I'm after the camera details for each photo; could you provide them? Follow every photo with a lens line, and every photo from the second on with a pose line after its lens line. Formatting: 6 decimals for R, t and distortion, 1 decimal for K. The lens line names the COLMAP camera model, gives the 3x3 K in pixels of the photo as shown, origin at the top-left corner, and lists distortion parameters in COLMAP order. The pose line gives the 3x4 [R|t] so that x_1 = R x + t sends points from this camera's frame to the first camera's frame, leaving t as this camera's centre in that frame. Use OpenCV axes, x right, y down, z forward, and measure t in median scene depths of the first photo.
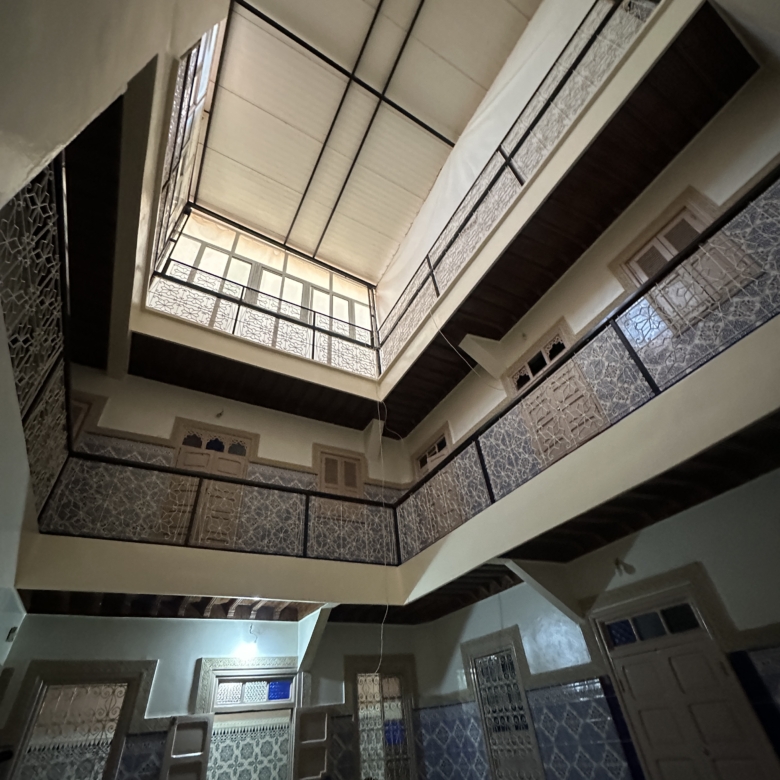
lens RADIAL K [[419.8, 0, 392.1], [0, 419.8, 391.7], [0, 0, 1]] dist [-0.003900, 0.003804]
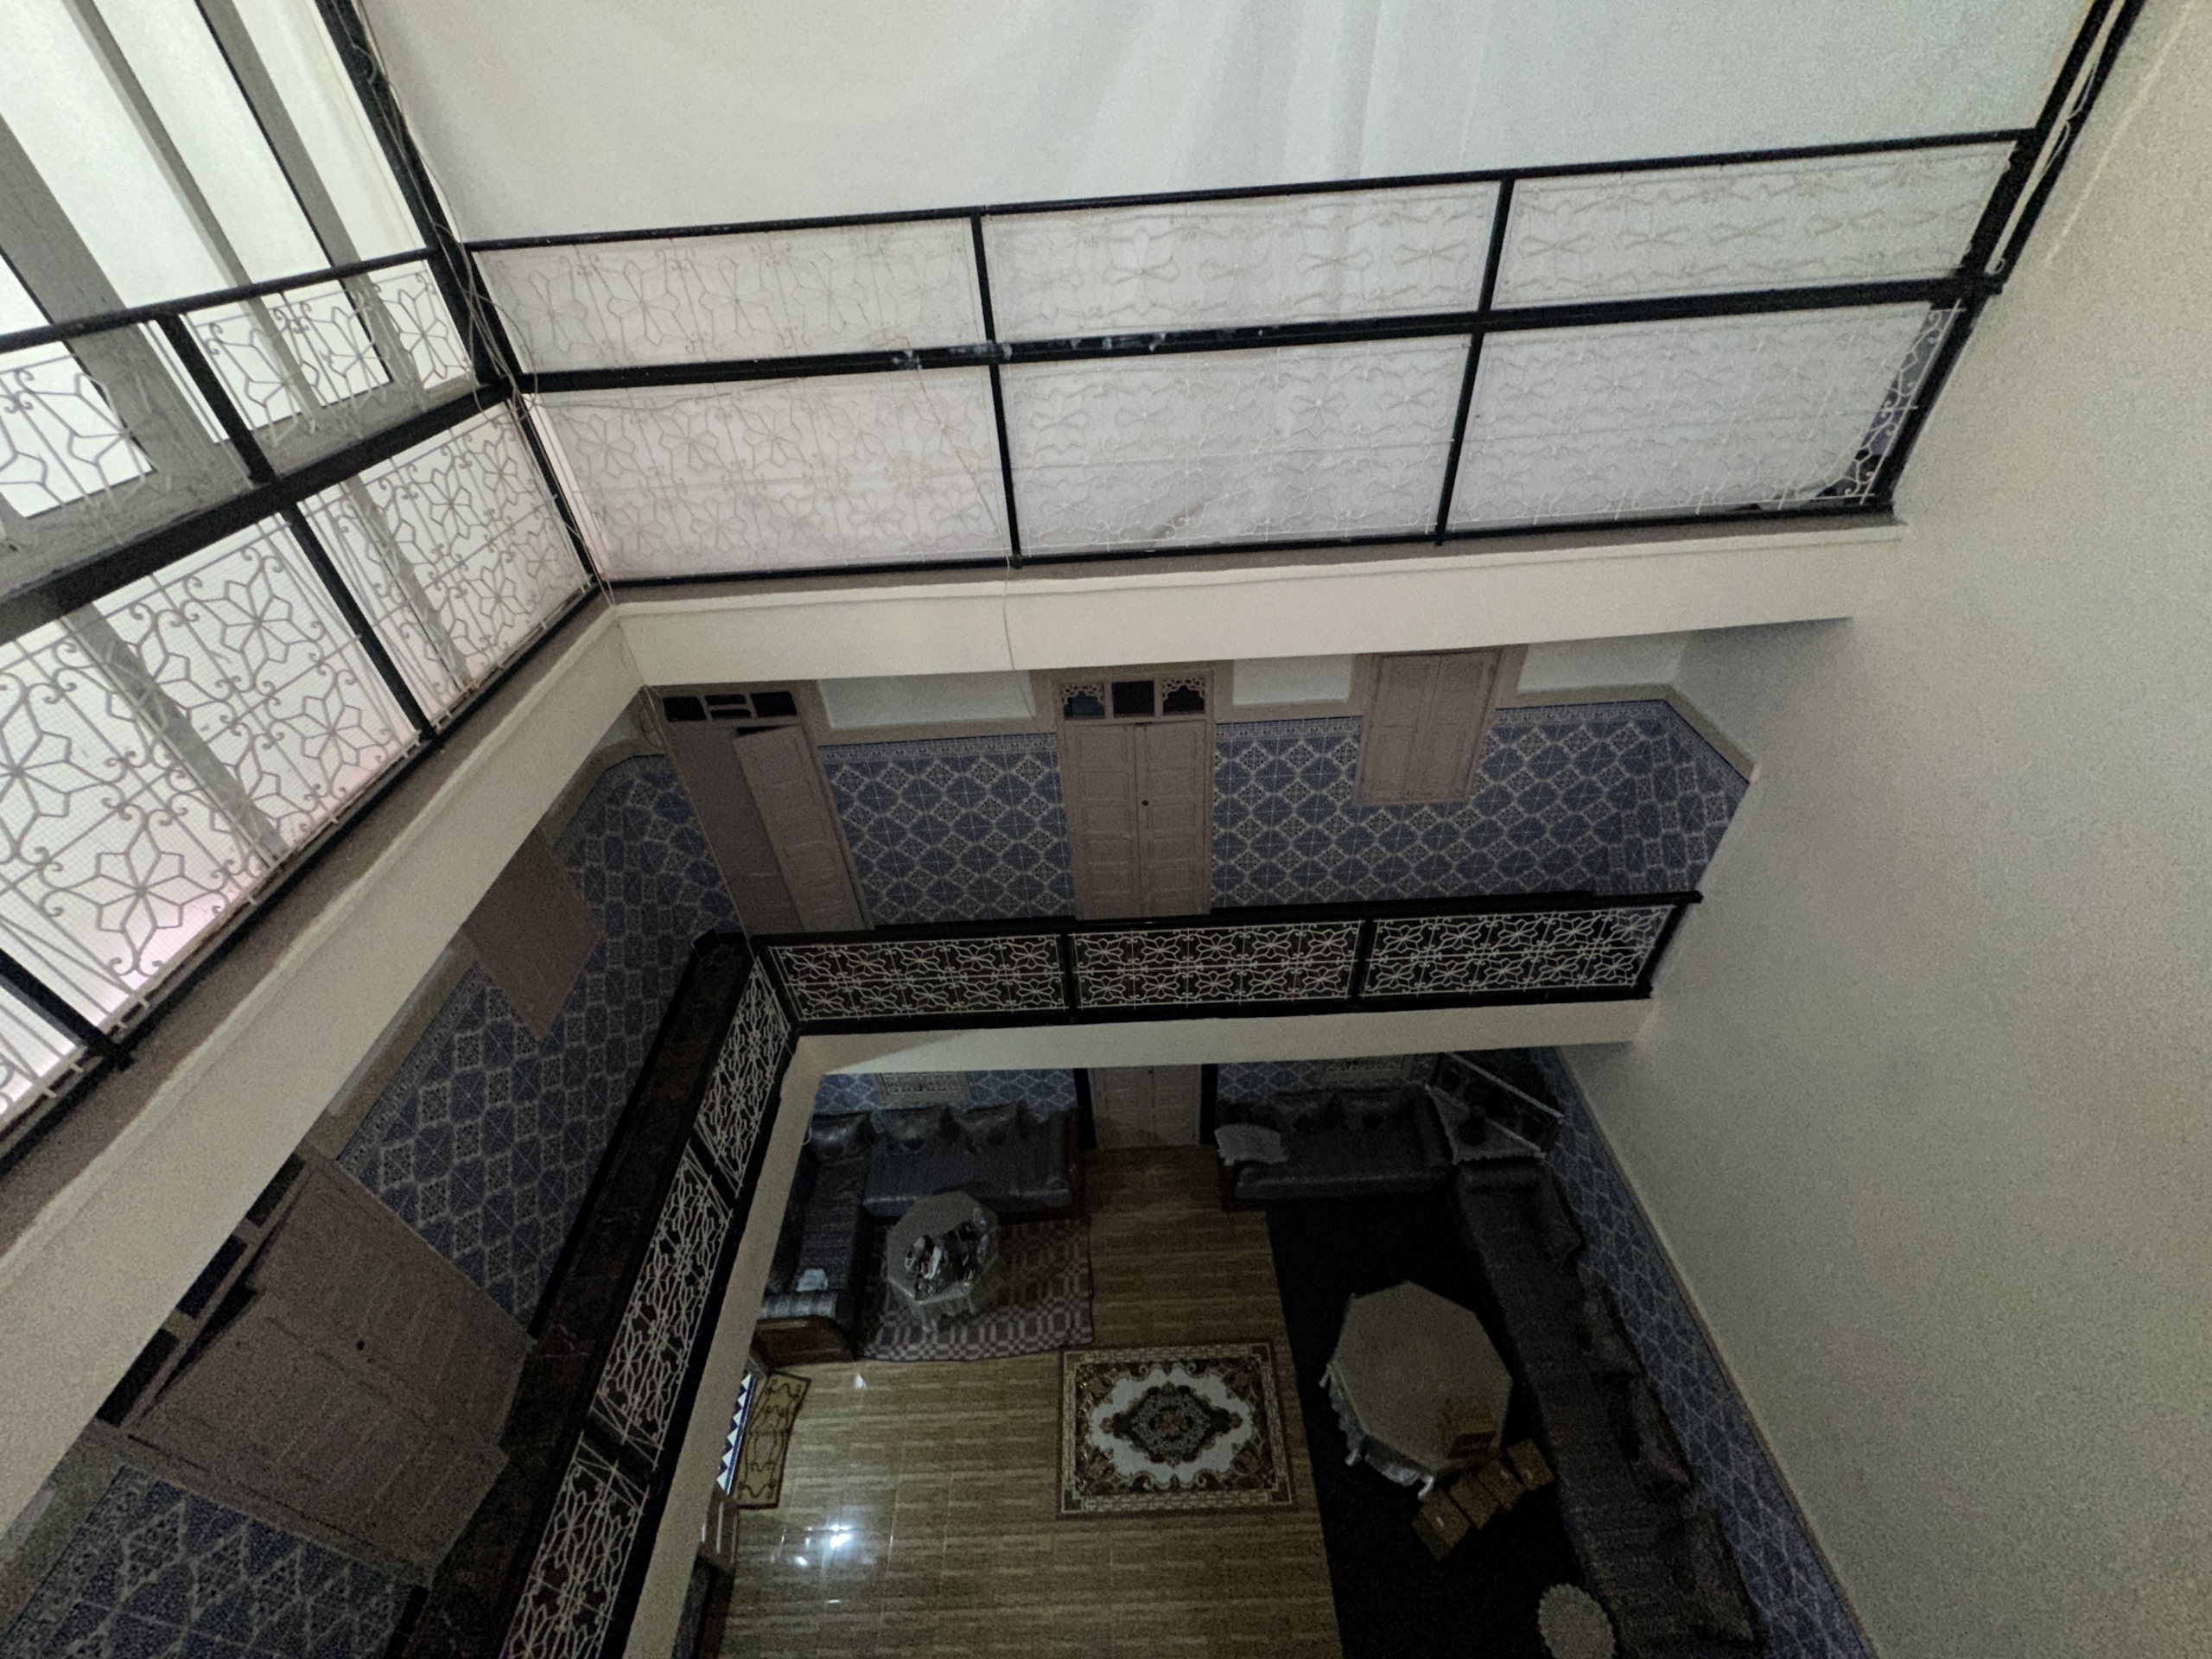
lens RADIAL K [[885.9, 0, 1105.4], [0, 885.9, 831.5], [0, 0, 1]] dist [-0.003766, 0.000340]
pose [[0.469243, -0.510985, 0.720211, -0.430720], [-0.552278, 0.466580, 0.690864, -0.618957], [-0.689057, -0.721940, -0.063266, 0.897005]]
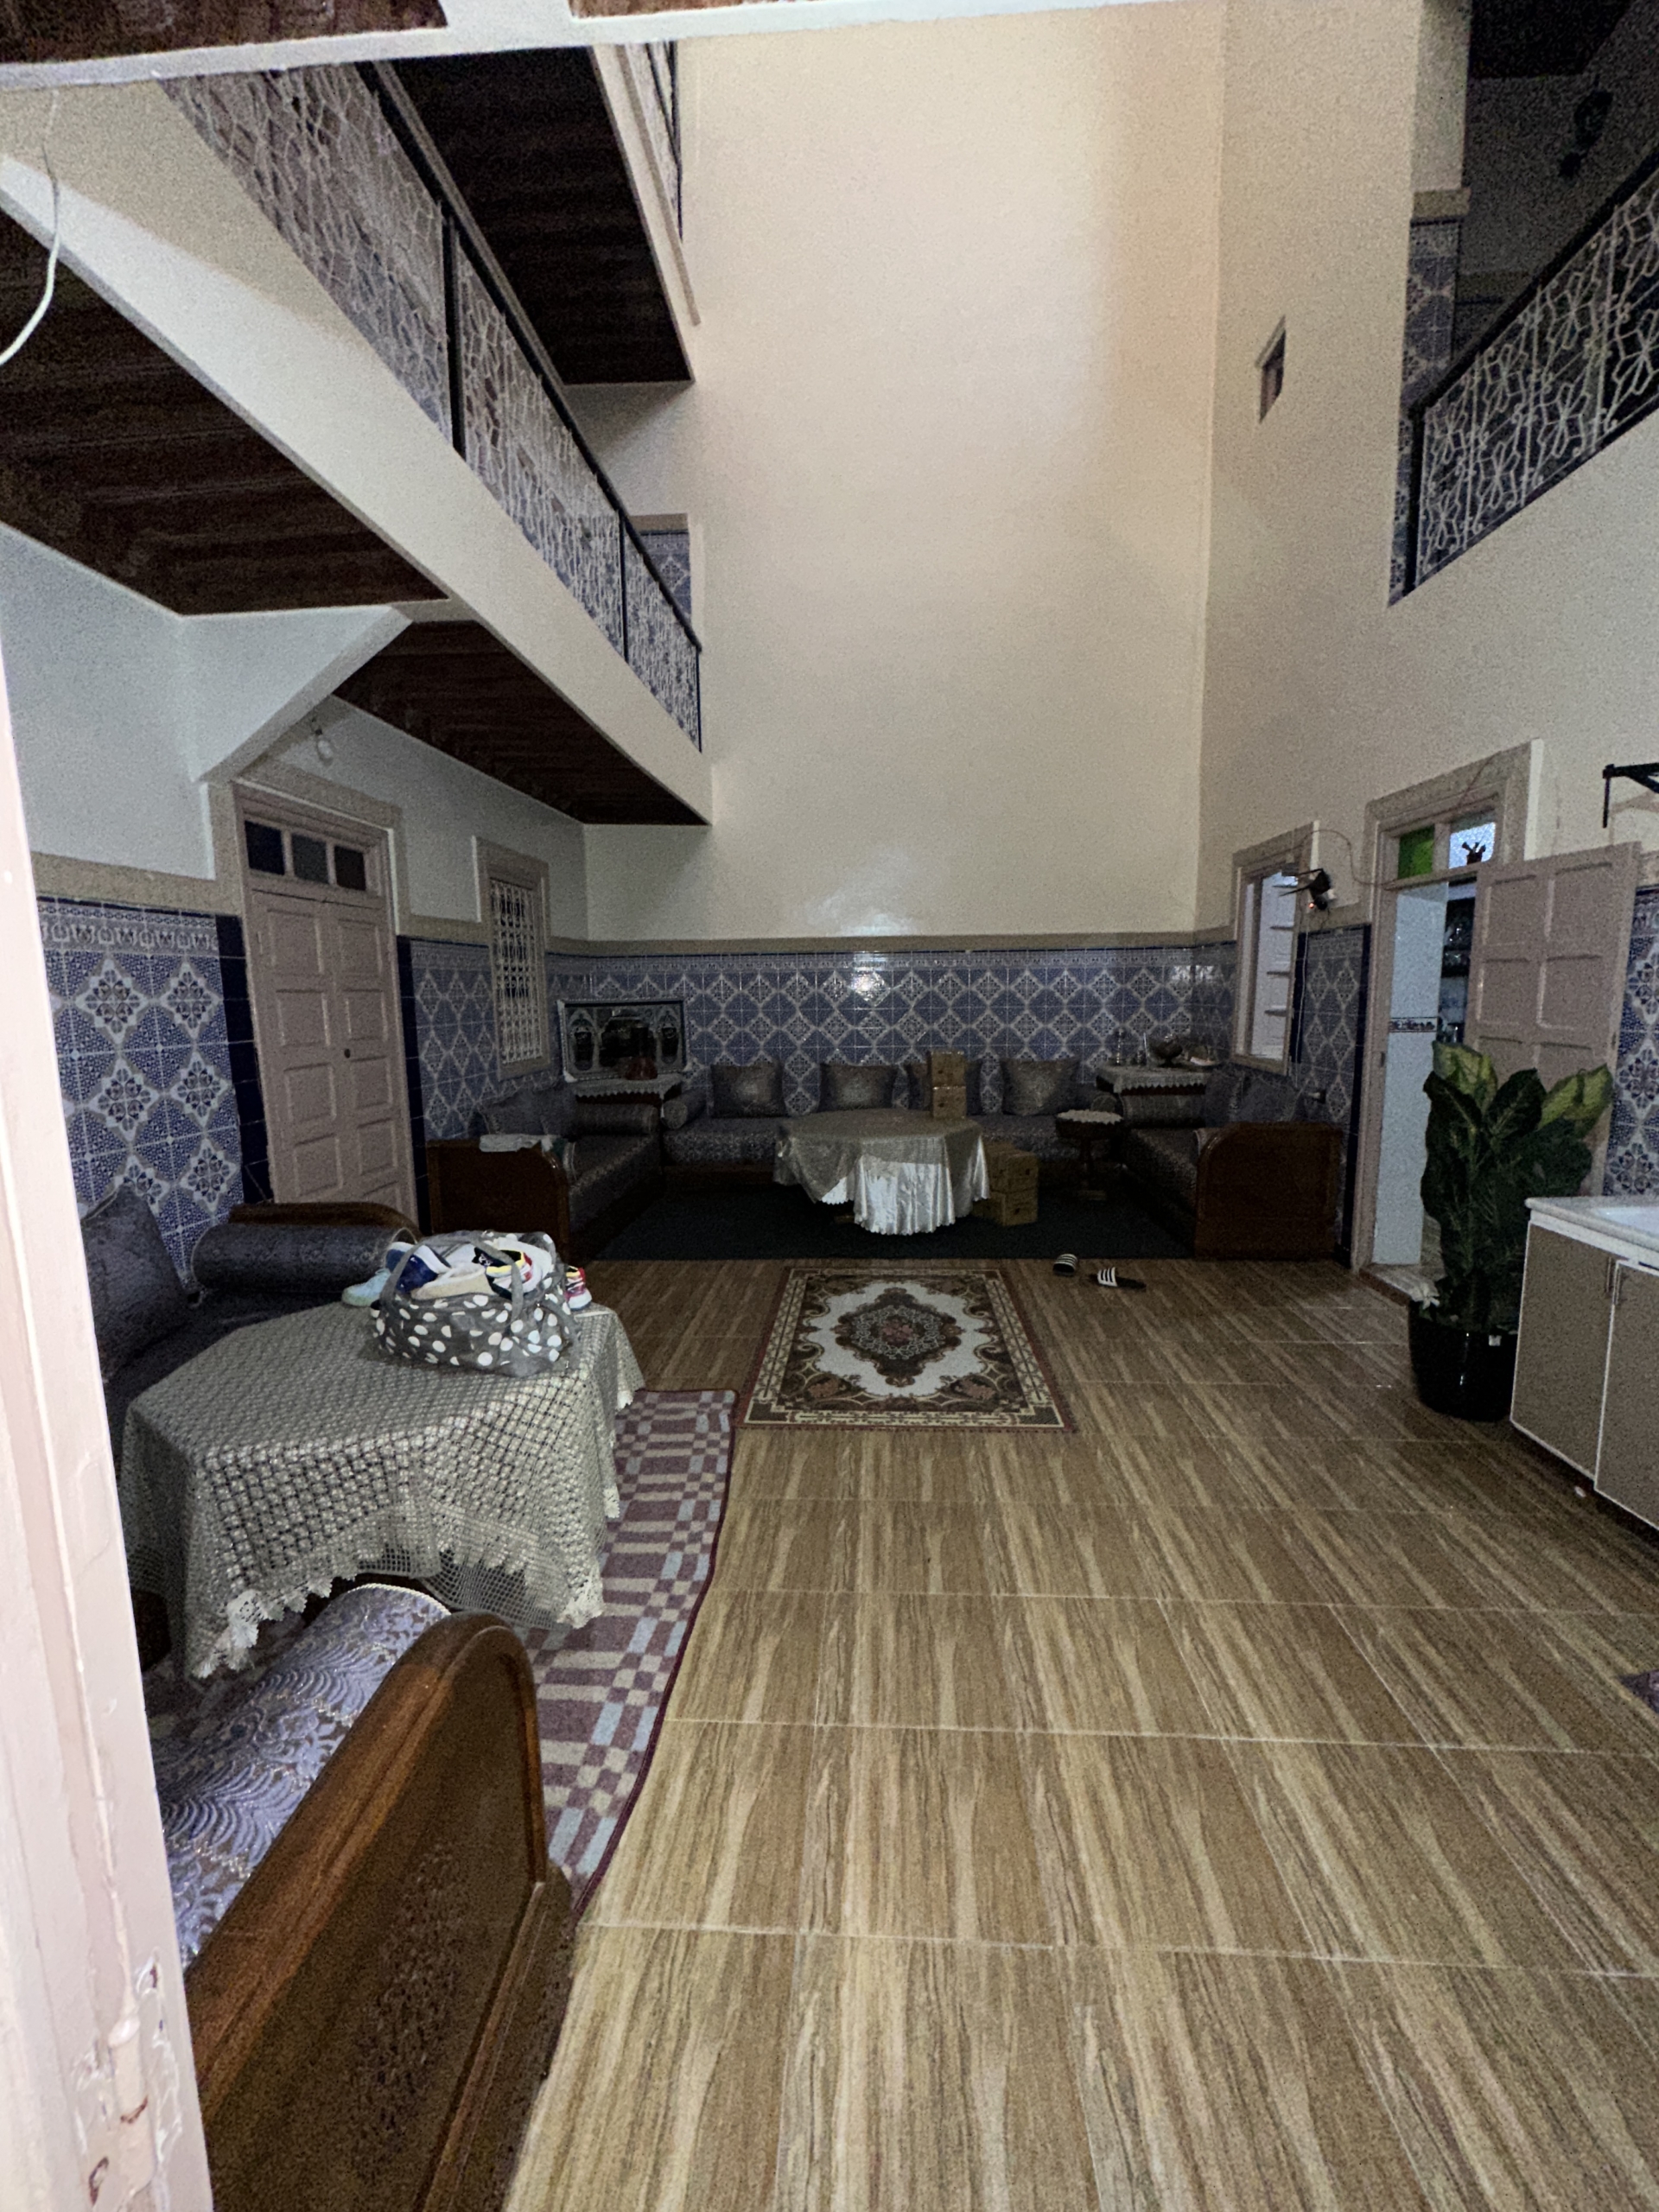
lens RADIAL K [[885.9, 0, 835.9], [0, 885.9, 1100.9], [0, 0, 1]] dist [-0.003766, 0.000340]
pose [[-0.844054, 0.036174, 0.535036, -0.266625], [-0.264963, 0.839294, -0.474742, 0.673308], [-0.466226, -0.542473, -0.698825, 0.769605]]
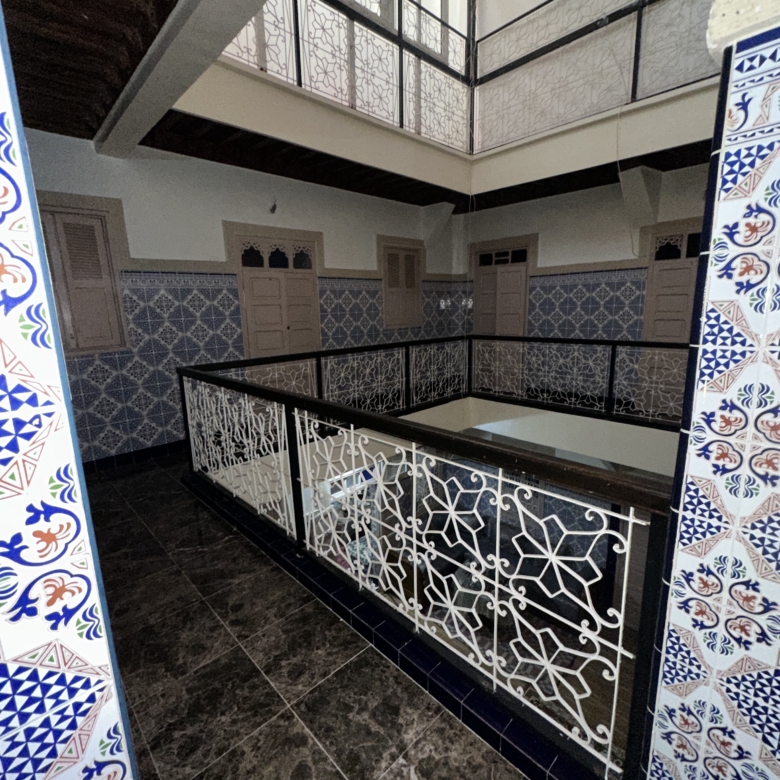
lens RADIAL K [[419.8, 0, 390.4], [0, 419.8, 388.1], [0, 0, 1]] dist [-0.003900, 0.003804]
pose [[0.963753, 0.010181, 0.266602, -0.442912], [-0.211827, 0.636718, 0.741430, -0.347427], [-0.162201, -0.771029, 0.615796, 0.326249]]
